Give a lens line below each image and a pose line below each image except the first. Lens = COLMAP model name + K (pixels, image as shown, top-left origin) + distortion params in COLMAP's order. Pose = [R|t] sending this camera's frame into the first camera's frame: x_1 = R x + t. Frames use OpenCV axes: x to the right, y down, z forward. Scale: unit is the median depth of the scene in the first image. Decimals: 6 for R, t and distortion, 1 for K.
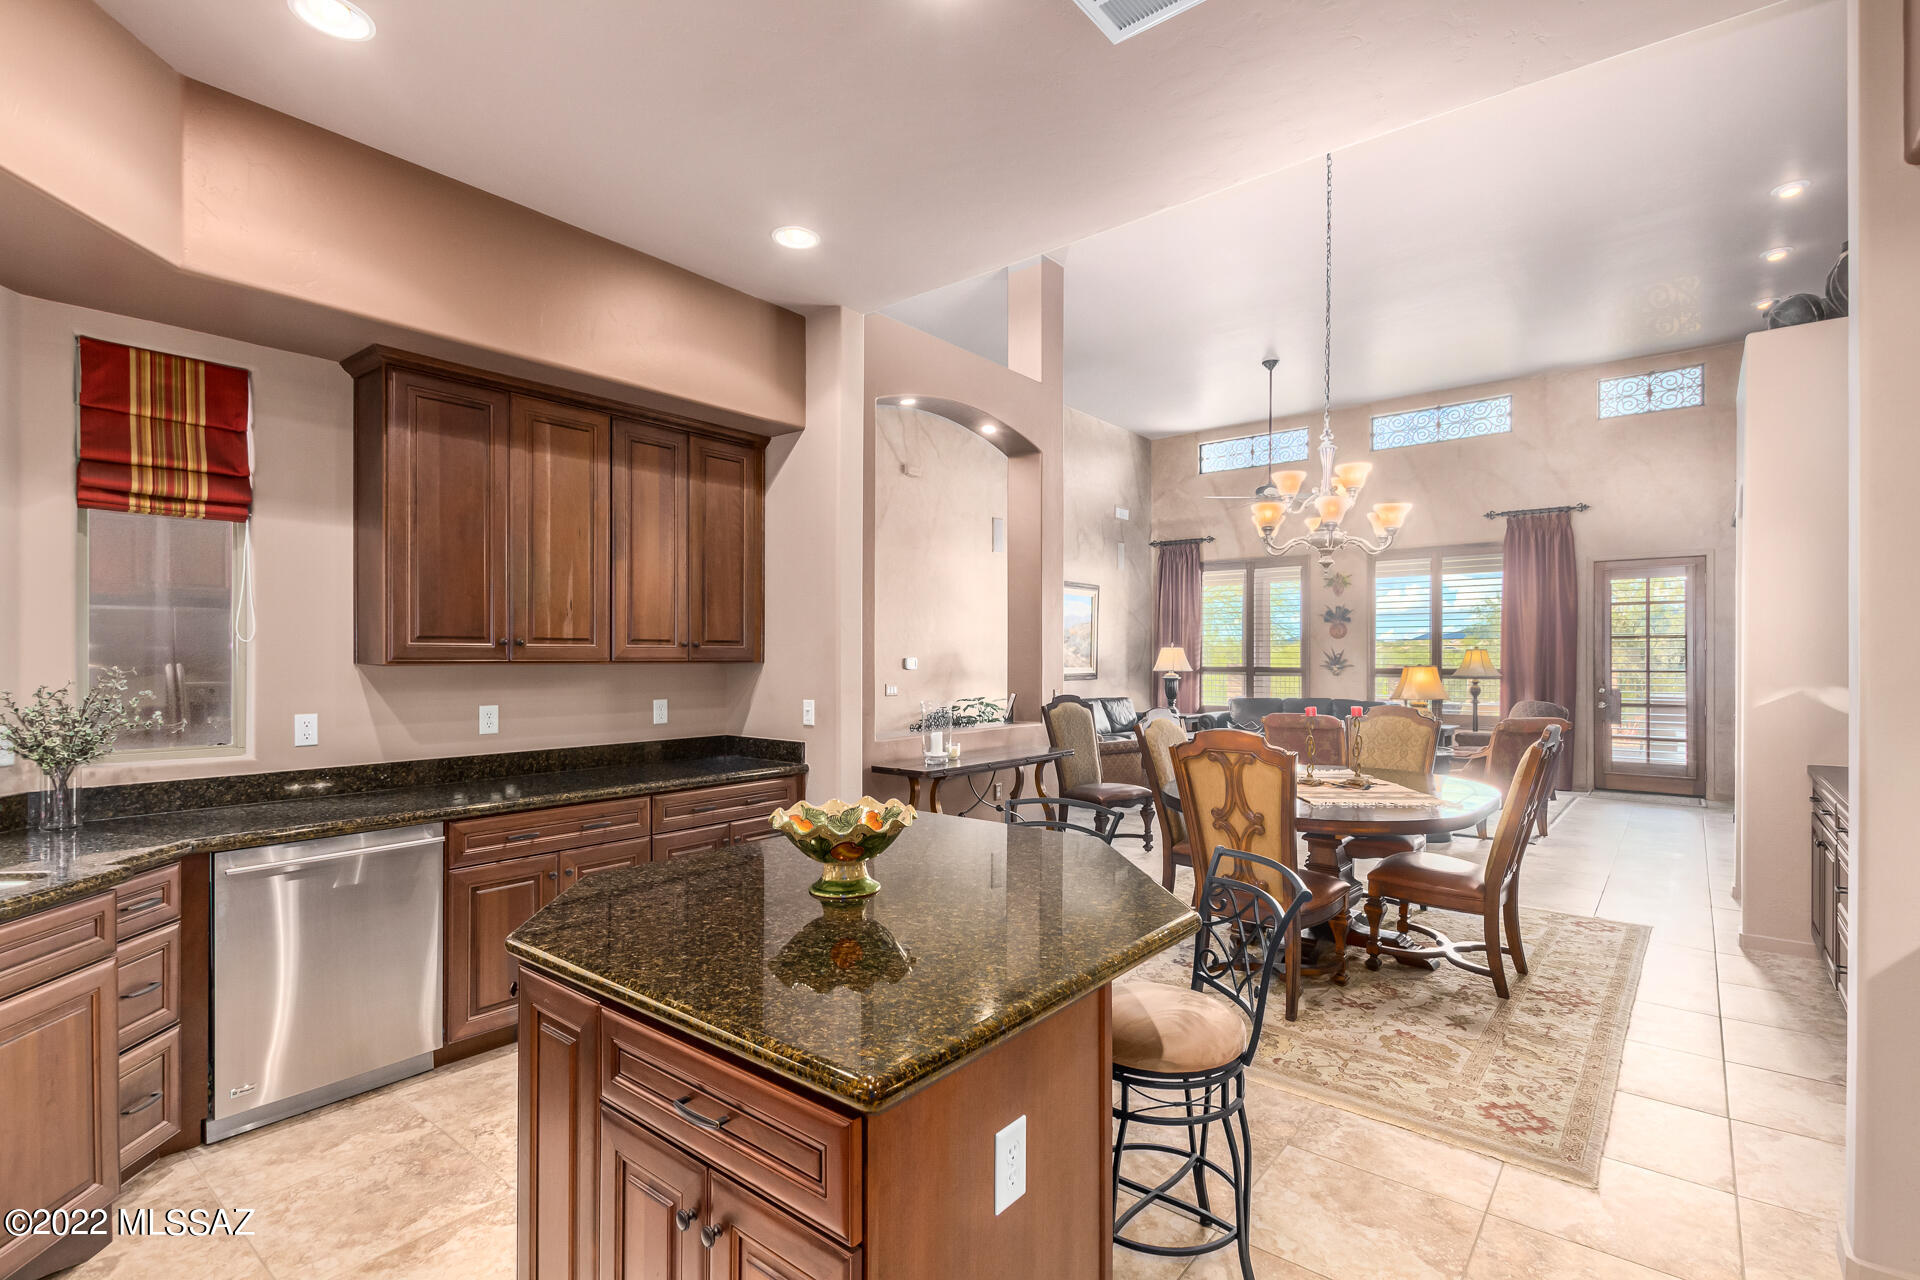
lens RADIAL K [[873.6, 0, 972.3], [0, 873.6, 654.4], [0, 0, 1]] dist [0.010834, -0.004393]
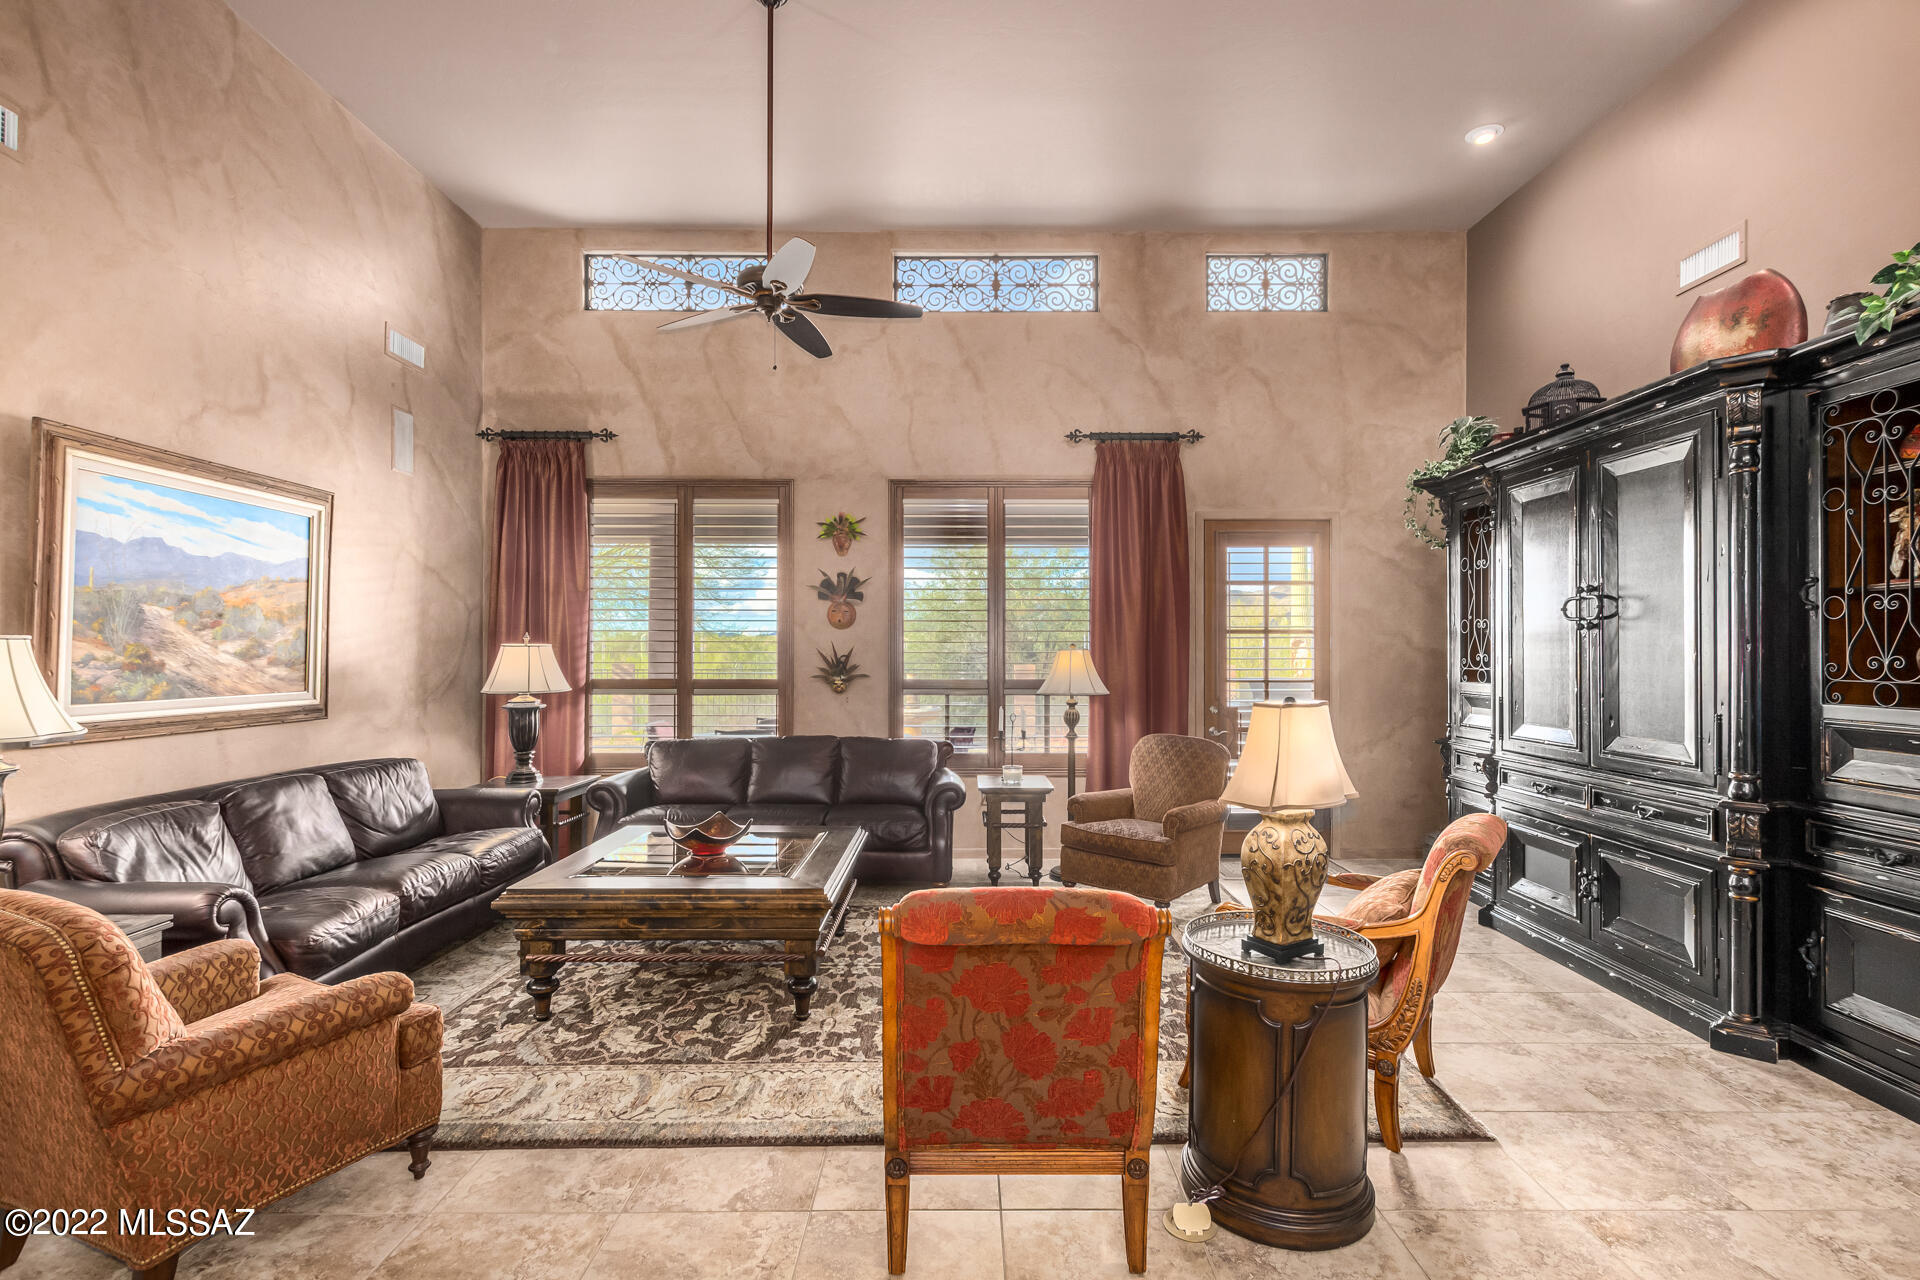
lens RADIAL K [[873.6, 0, 962.2], [0, 873.6, 644.9], [0, 0, 1]] dist [0.010834, -0.004393]
pose [[0.777441, 0.003563, 0.628946, 0.136290], [-0.000677, 0.999988, -0.004828, -0.005605], [-0.628955, 0.003328, 0.777434, 0.577574]]
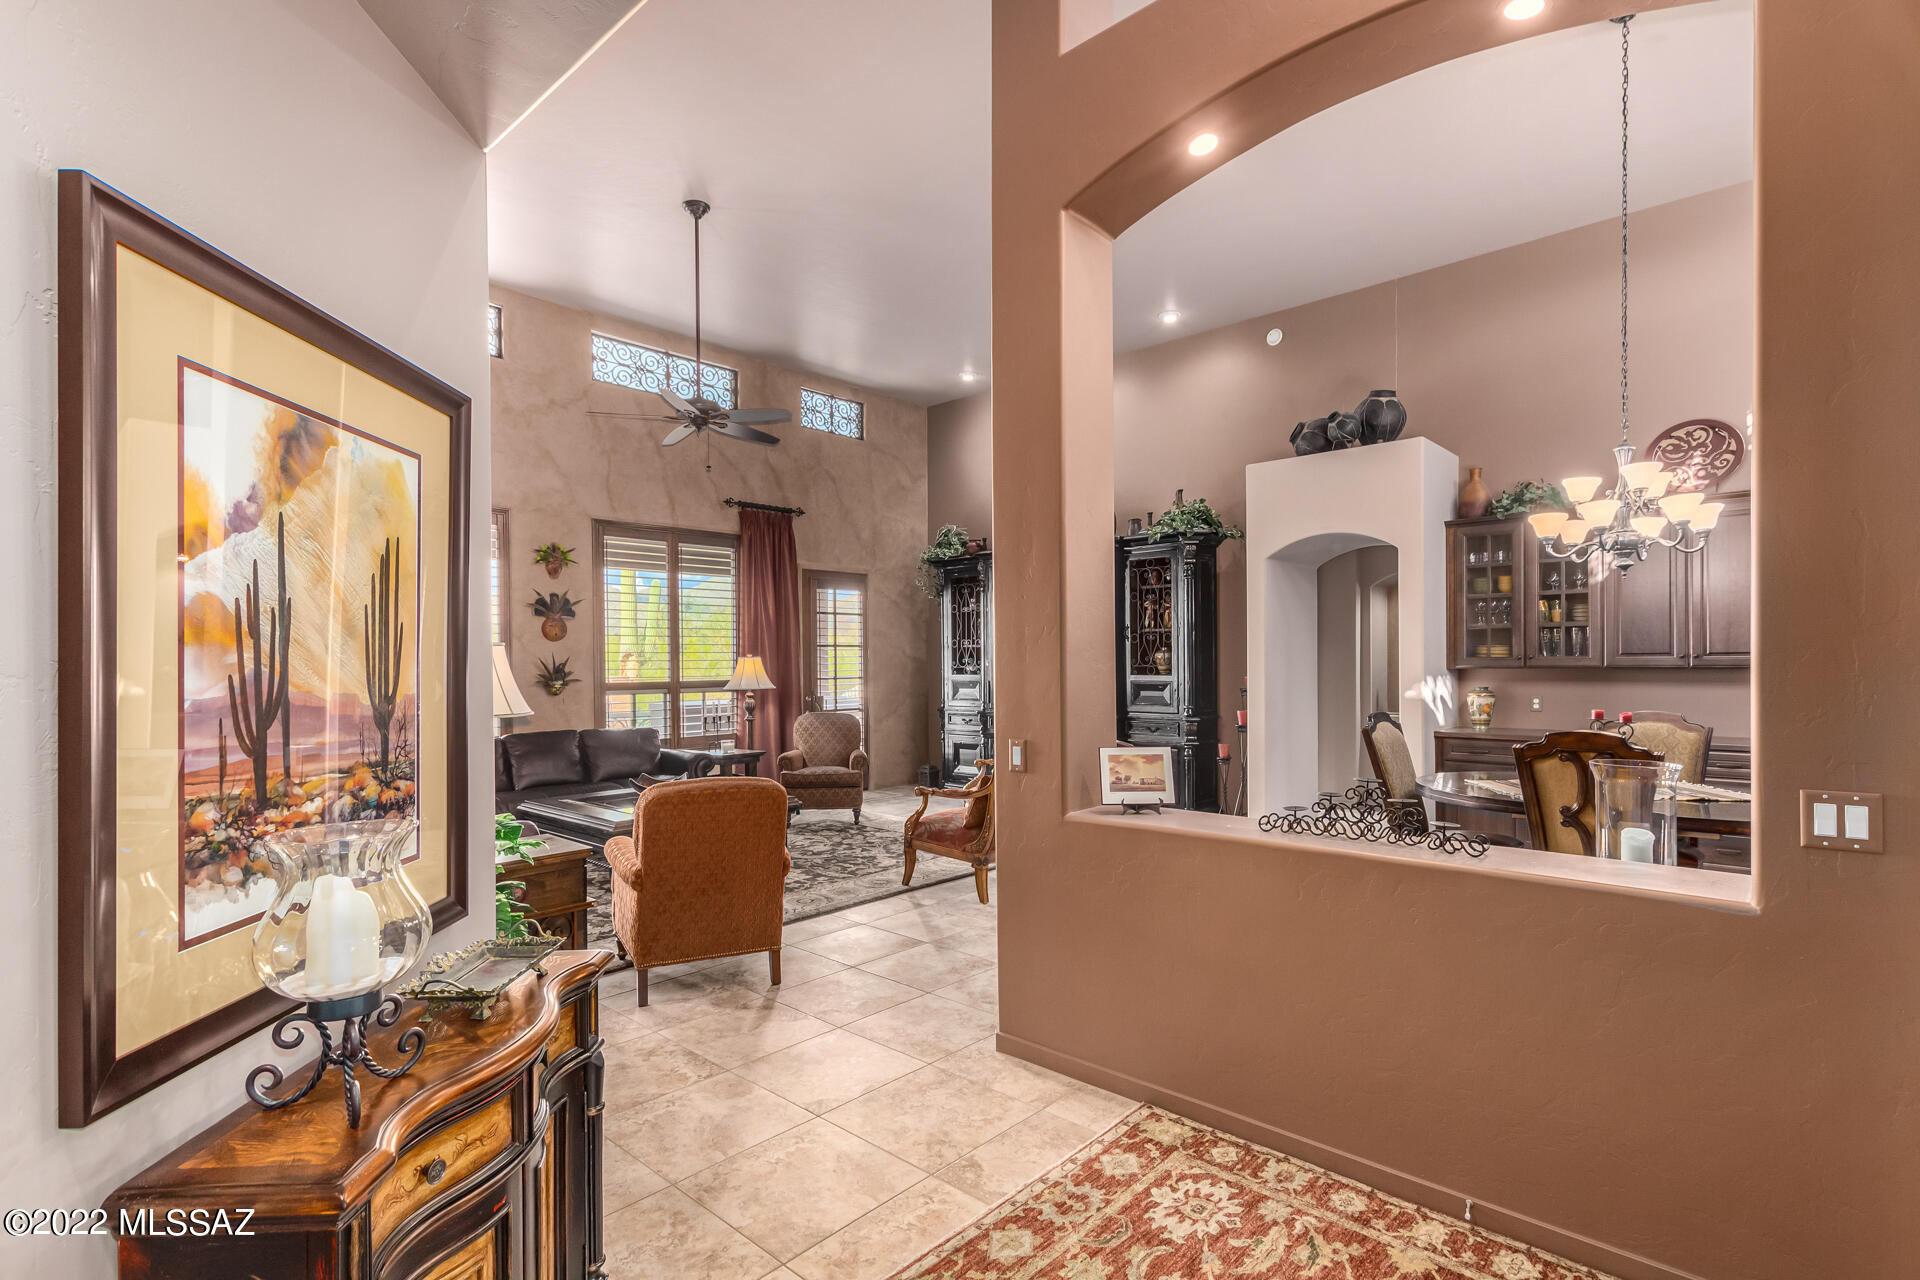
lens RADIAL K [[916.1, 0, 944.5], [0, 916.1, 667.9], [0, 0, 1]] dist [0.003569, -0.000209]
pose [[0.083401, -0.007755, 0.996486, -0.300436], [0.007600, 0.999946, 0.007146, -0.000201], [-0.996487, 0.006977, 0.083455, 0.734067]]
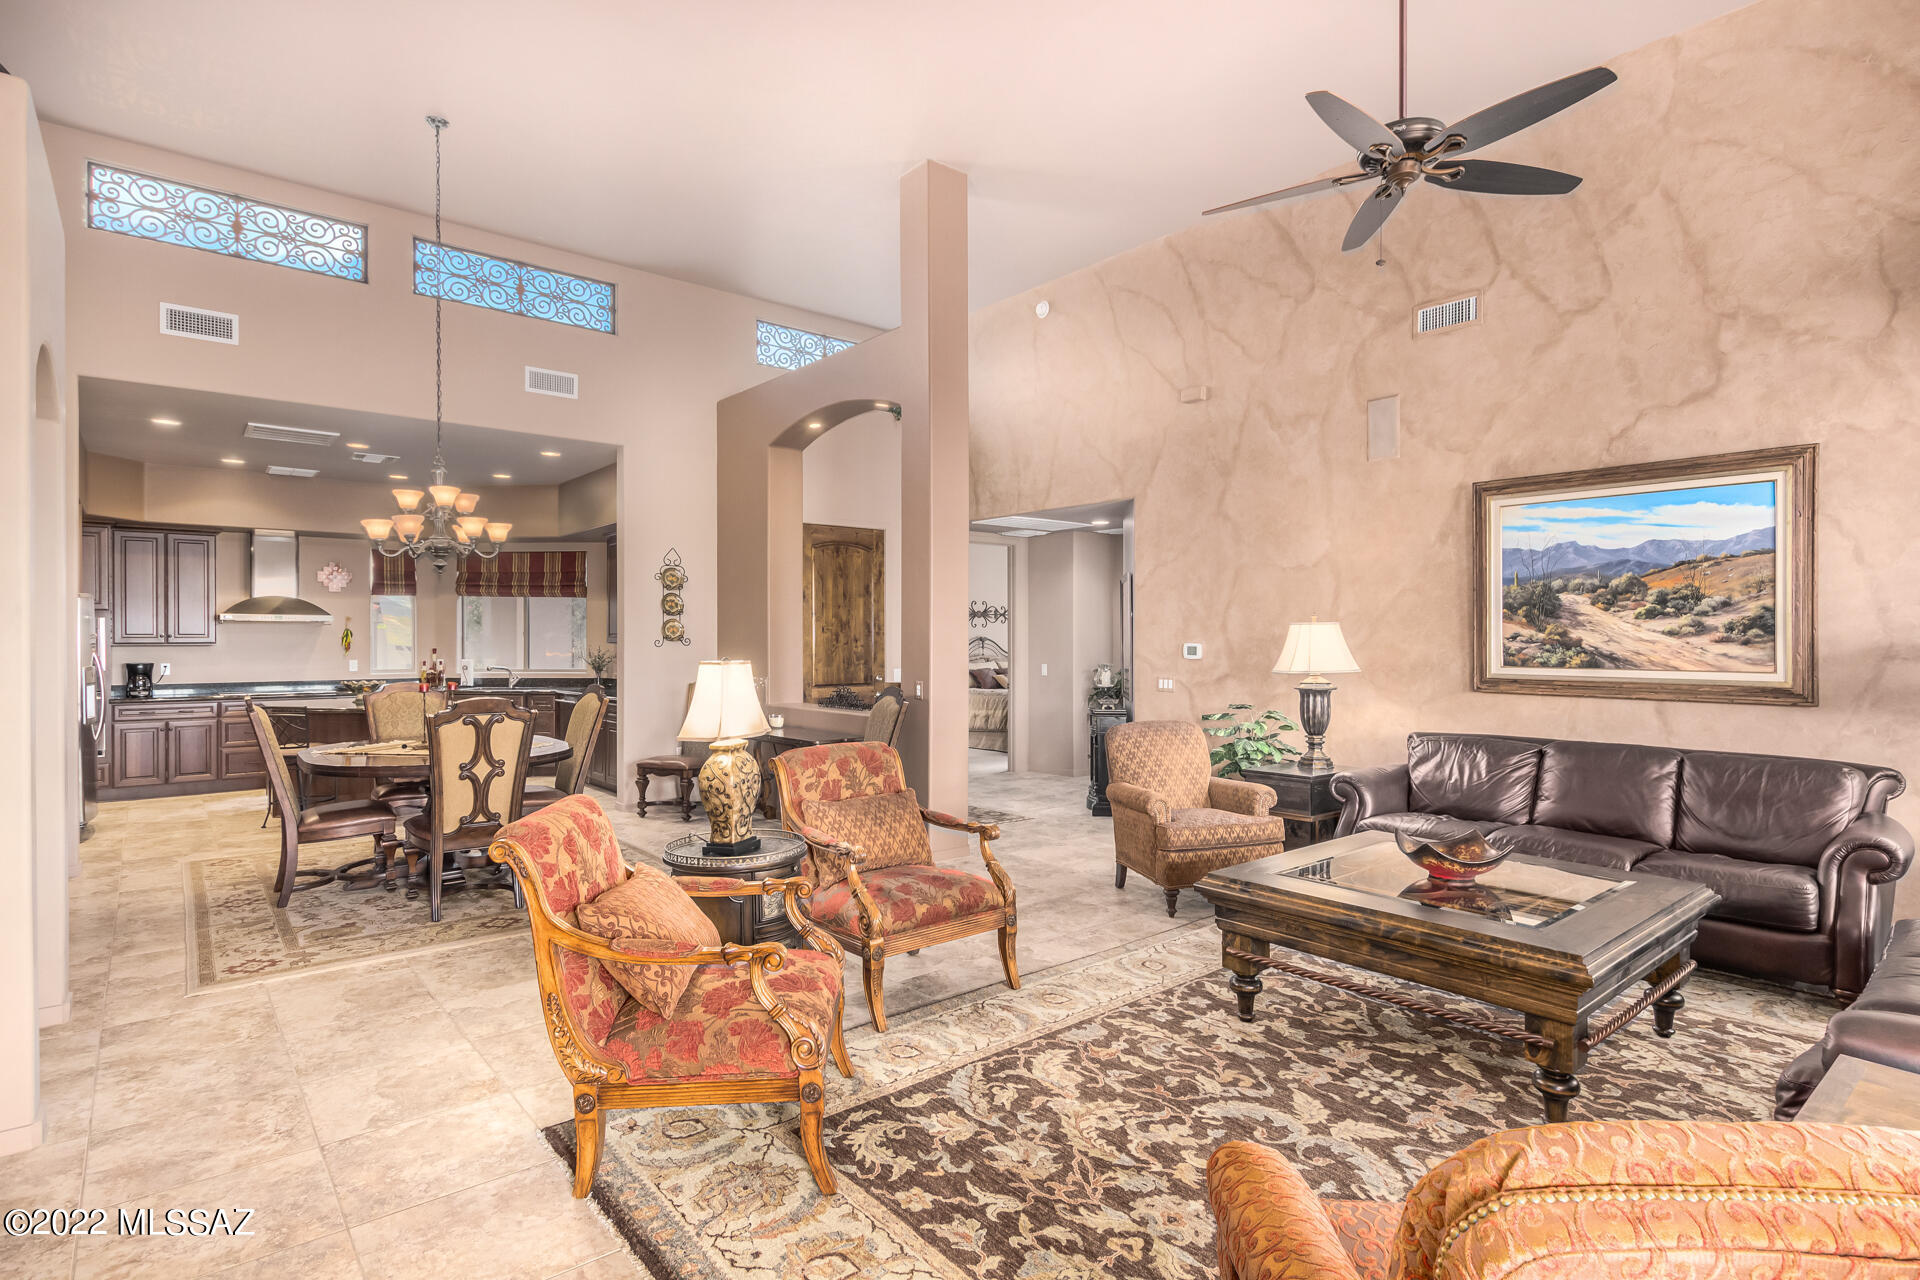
lens RADIAL K [[966.7, 0, 974.1], [0, 966.7, 639.6], [0, 0, 1]] dist [0.006847, -0.003235]
pose [[-0.180423, -0.001153, -0.983588, 0.703632], [0.001218, 0.999998, -0.001396, 0.001389], [0.983588, -0.001450, -0.180421, 0.868247]]
